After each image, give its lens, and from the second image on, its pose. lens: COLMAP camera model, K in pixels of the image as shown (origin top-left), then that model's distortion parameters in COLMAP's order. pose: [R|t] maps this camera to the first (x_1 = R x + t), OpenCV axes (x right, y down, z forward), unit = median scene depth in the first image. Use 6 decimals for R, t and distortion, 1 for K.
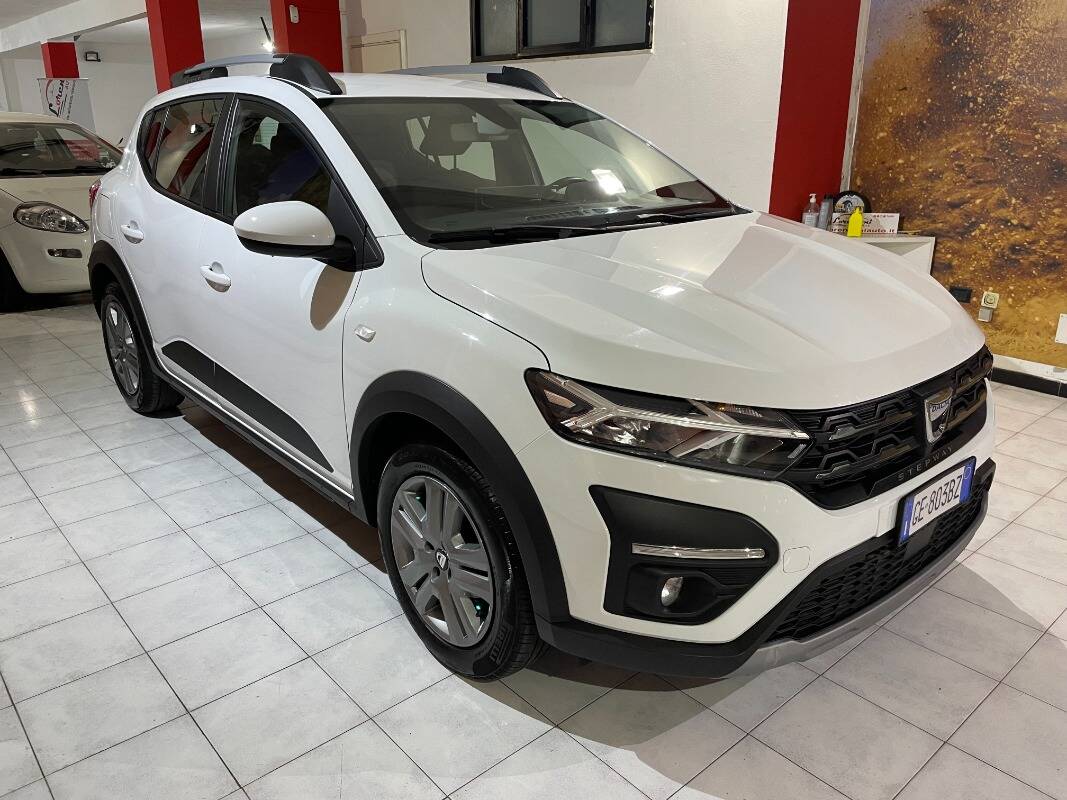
lens RADIAL K [[808.9, 0, 541.2], [0, 808.9, 404.6], [0, 0, 1]] dist [0.079840, -0.109316]
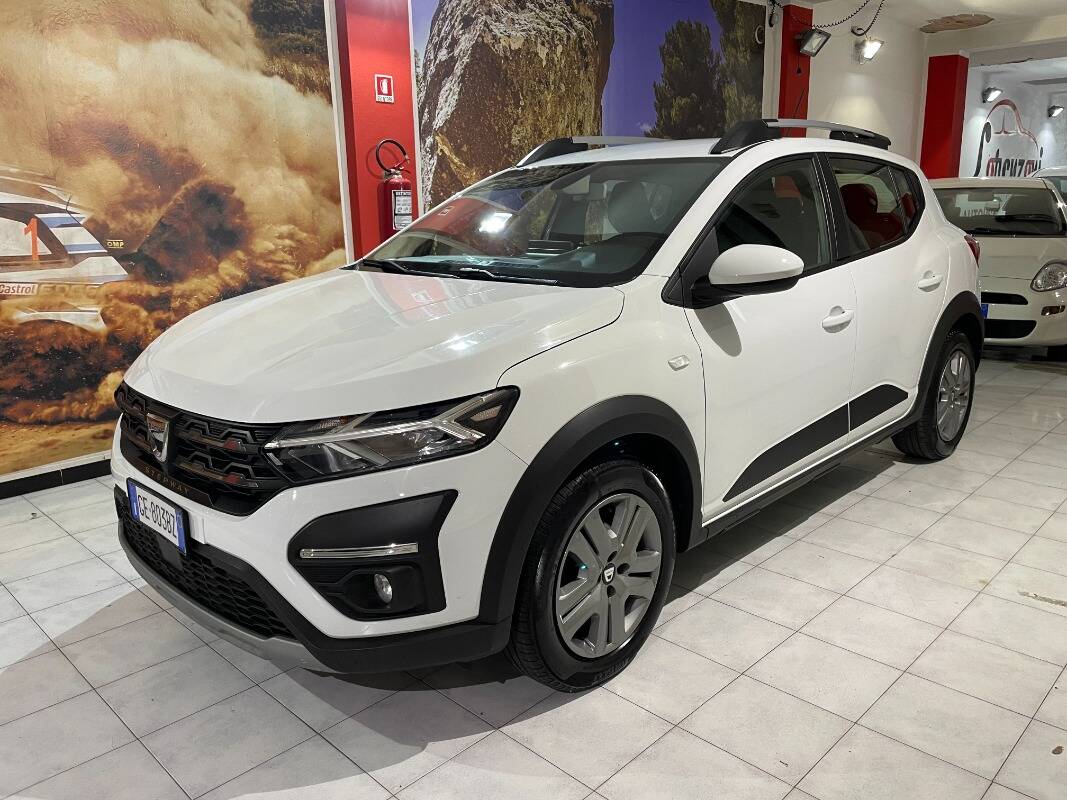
lens RADIAL K [[808.9, 0, 534.2], [0, 808.9, 393.2], [0, 0, 1]] dist [0.079840, -0.109316]
pose [[0.062638, 0.224727, -0.972406, 0.950548], [-0.308174, 0.931063, 0.195322, -0.251475], [0.949266, 0.287436, 0.127575, 0.792891]]
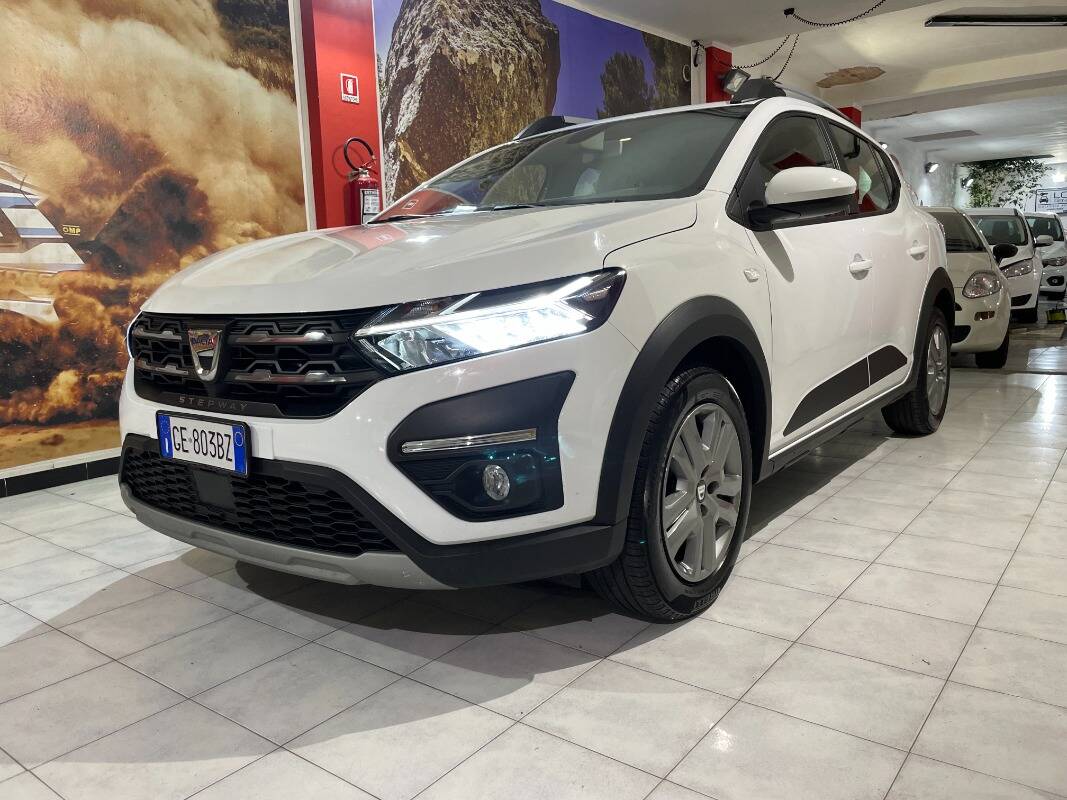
lens RADIAL K [[808.9, 0, 525.5], [0, 808.9, 392.2], [0, 0, 1]] dist [0.079840, -0.109316]
pose [[0.180374, 0.131463, -0.974773, 0.910185], [-0.290760, 0.953865, 0.074840, -0.076967], [0.939640, 0.269926, 0.210277, 0.698474]]
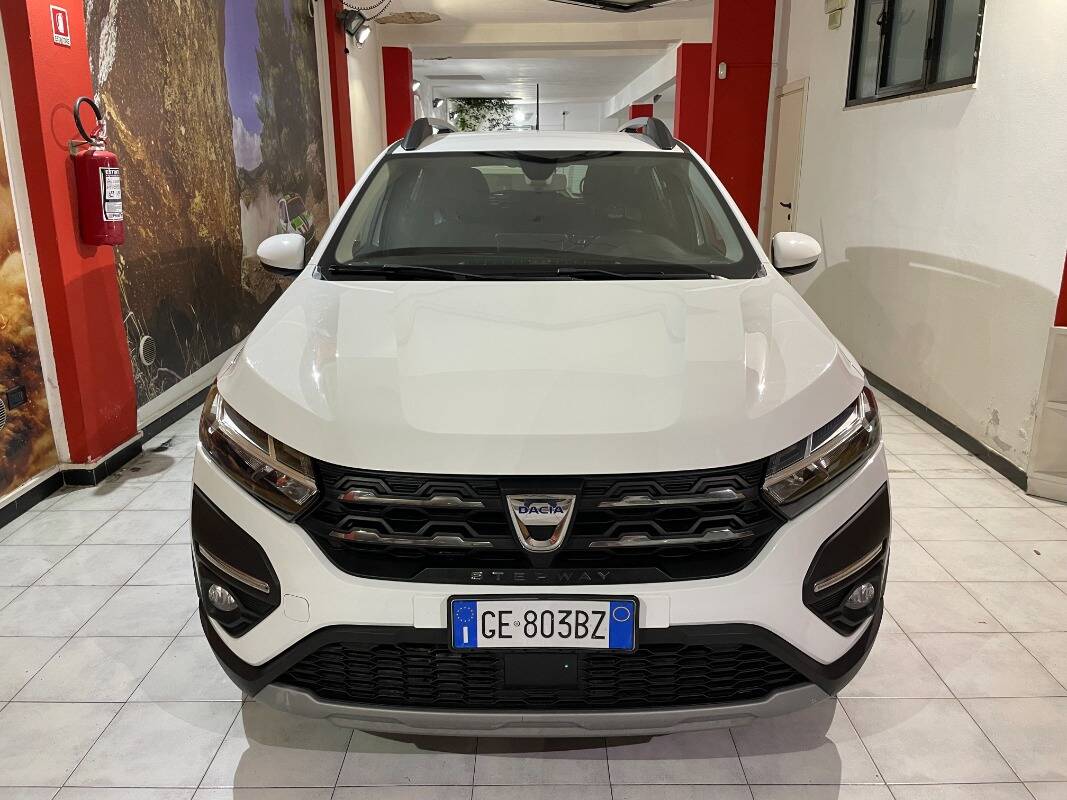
lens RADIAL K [[808.9, 0, 534.5], [0, 808.9, 389.9], [0, 0, 1]] dist [0.079840, -0.109316]
pose [[0.744366, 0.172989, -0.644976, 0.592274], [-0.215552, 0.976404, 0.013112, -0.077342], [0.632025, 0.129266, 0.764091, 0.203244]]
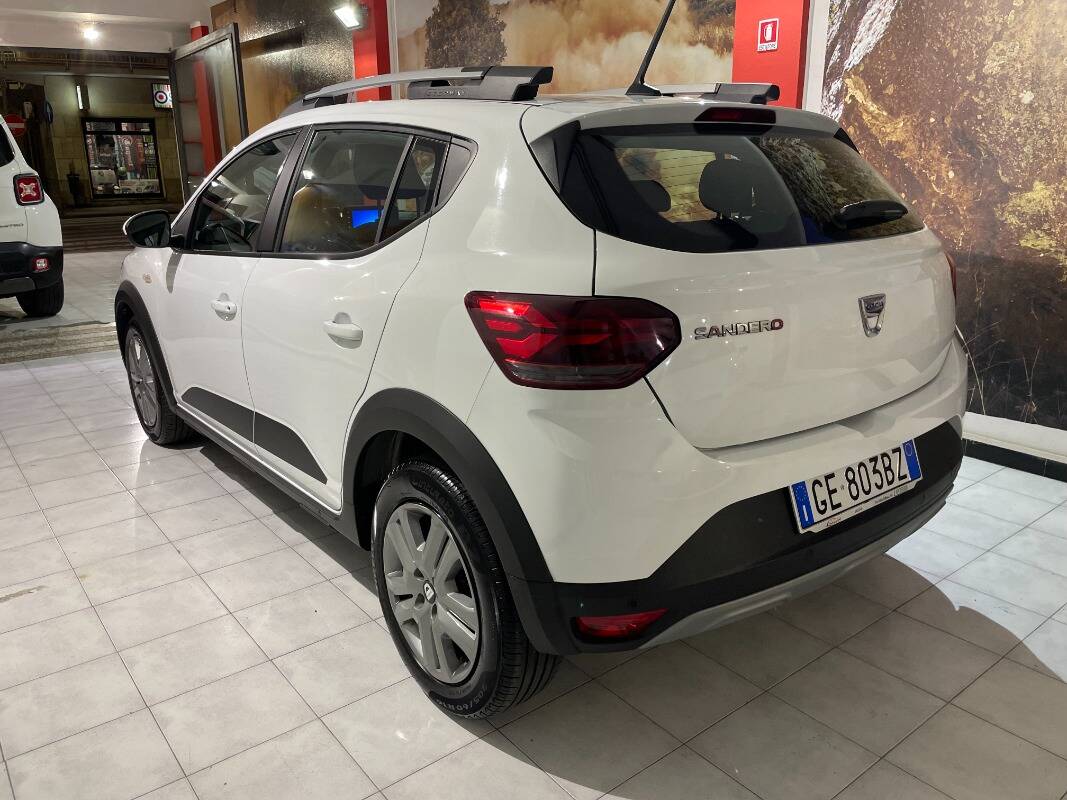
lens RADIAL K [[808.9, 0, 534.5], [0, 808.9, 390.8], [0, 0, 1]] dist [0.079840, -0.109316]
pose [[-0.998358, -0.012752, 0.055850, -0.341112], [0.021542, 0.819787, 0.572264, -0.684229], [-0.053082, 0.572527, -0.818166, 1.982606]]
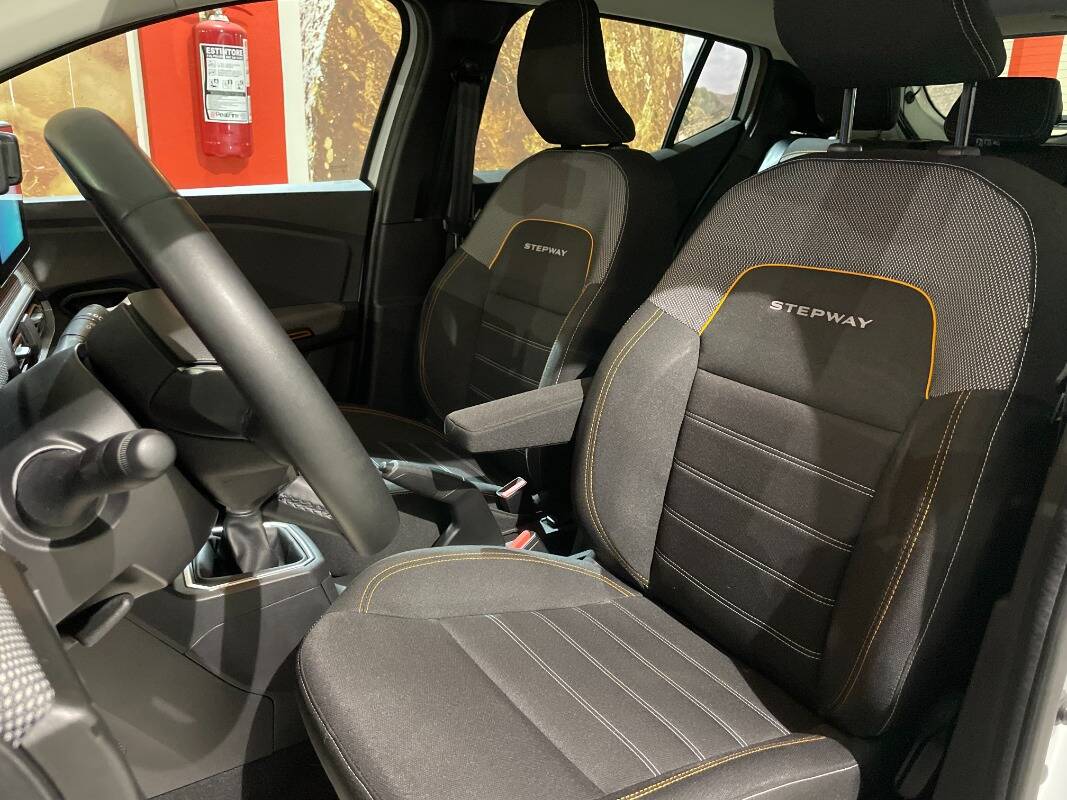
lens RADIAL K [[808.9, 0, 524.5], [0, 808.9, 390.1], [0, 0, 1]] dist [0.079840, -0.109316]
pose [[-0.162707, 0.288039, -0.943695, 0.187618], [-0.350763, 0.877076, 0.328181, -0.300834], [0.922221, 0.384411, -0.041673, 1.070396]]
